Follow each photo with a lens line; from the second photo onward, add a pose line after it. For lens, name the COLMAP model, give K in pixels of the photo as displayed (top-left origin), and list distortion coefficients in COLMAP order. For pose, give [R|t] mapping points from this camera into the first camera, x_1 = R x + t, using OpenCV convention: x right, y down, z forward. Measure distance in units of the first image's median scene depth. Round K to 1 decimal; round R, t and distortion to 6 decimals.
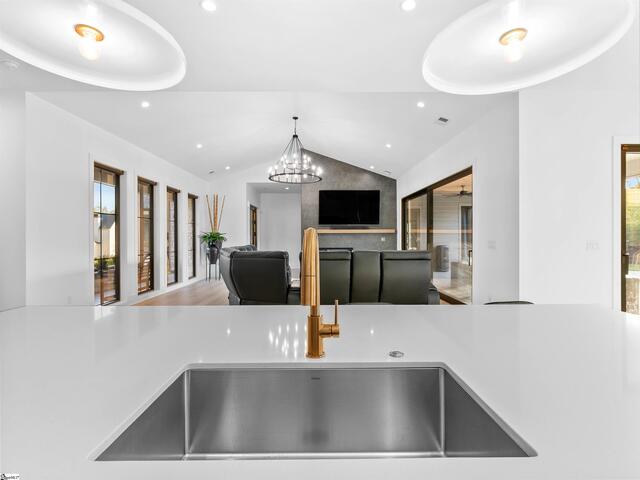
lens RADIAL K [[324.5, 0, 320.0], [0, 324.5, 240.0], [0, 0, 1]] dist [-0.001815, -0.000058]
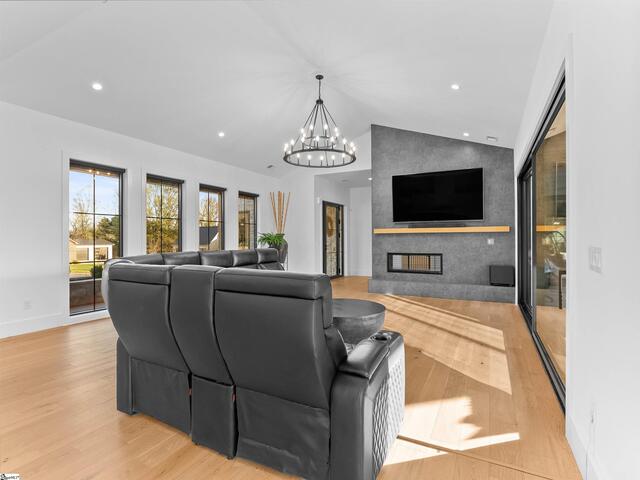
lens RADIAL K [[324.5, 0, 320.0], [0, 324.5, 240.0], [0, 0, 1]] dist [-0.001815, -0.000058]
pose [[0.883989, 0.000432, -0.467508, 0.197075], [-0.002026, 0.999994, -0.002907, -0.002872], [0.467504, 0.003517, 0.883984, 0.255672]]
